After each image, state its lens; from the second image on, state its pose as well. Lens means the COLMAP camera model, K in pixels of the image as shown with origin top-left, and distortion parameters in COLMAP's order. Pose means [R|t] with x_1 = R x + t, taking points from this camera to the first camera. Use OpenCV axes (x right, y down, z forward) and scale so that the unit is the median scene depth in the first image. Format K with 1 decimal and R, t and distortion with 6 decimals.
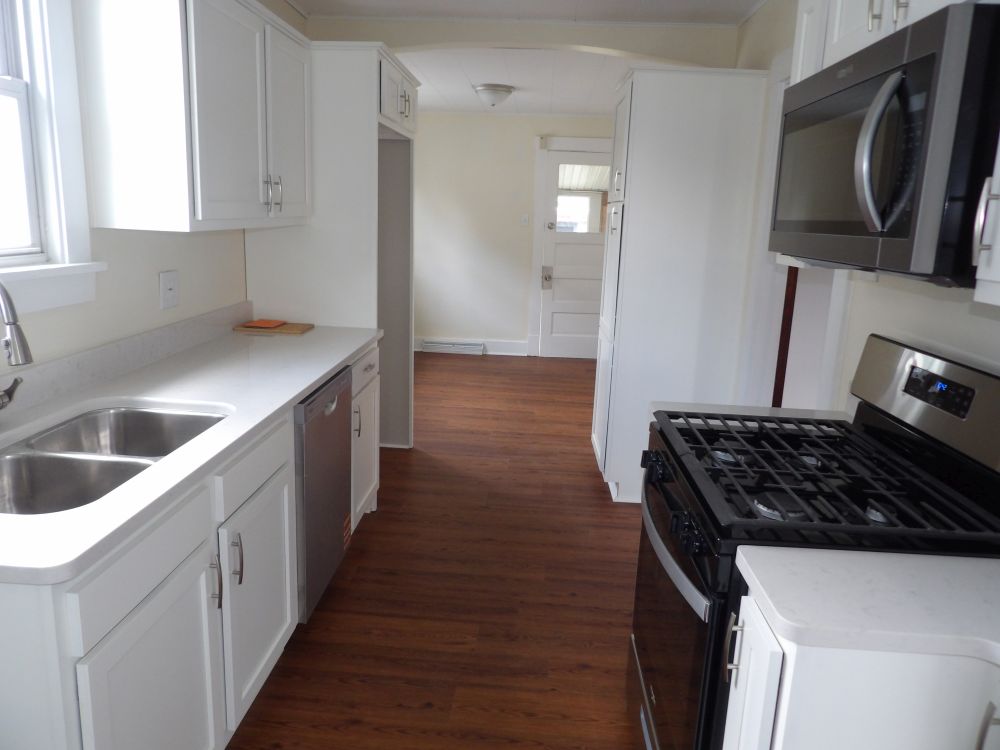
lens RADIAL K [[707.6, 0, 500.0], [0, 707.6, 375.0], [0, 0, 1]] dist [-0.001886, 0.003465]
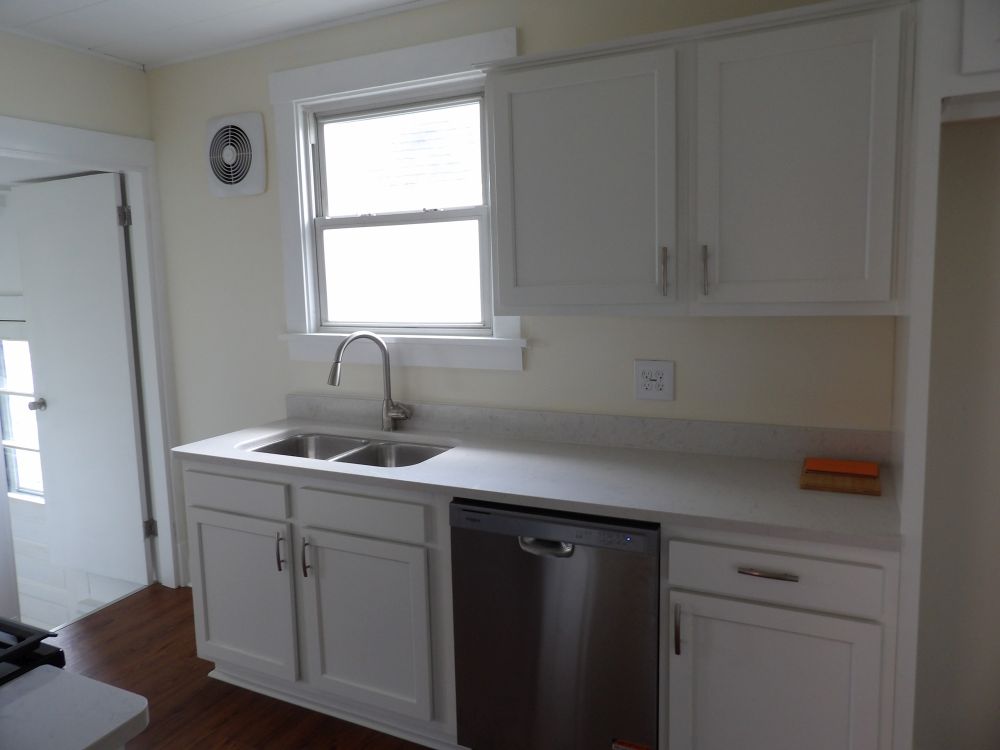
lens RADIAL K [[707.6, 0, 500.0], [0, 707.6, 375.0], [0, 0, 1]] dist [-0.001886, 0.003465]
pose [[-0.385853, 0.074877, -0.919517, 0.574926], [-0.207963, 0.963988, 0.165765, -0.311134], [0.898815, 0.255187, -0.356386, 1.503436]]
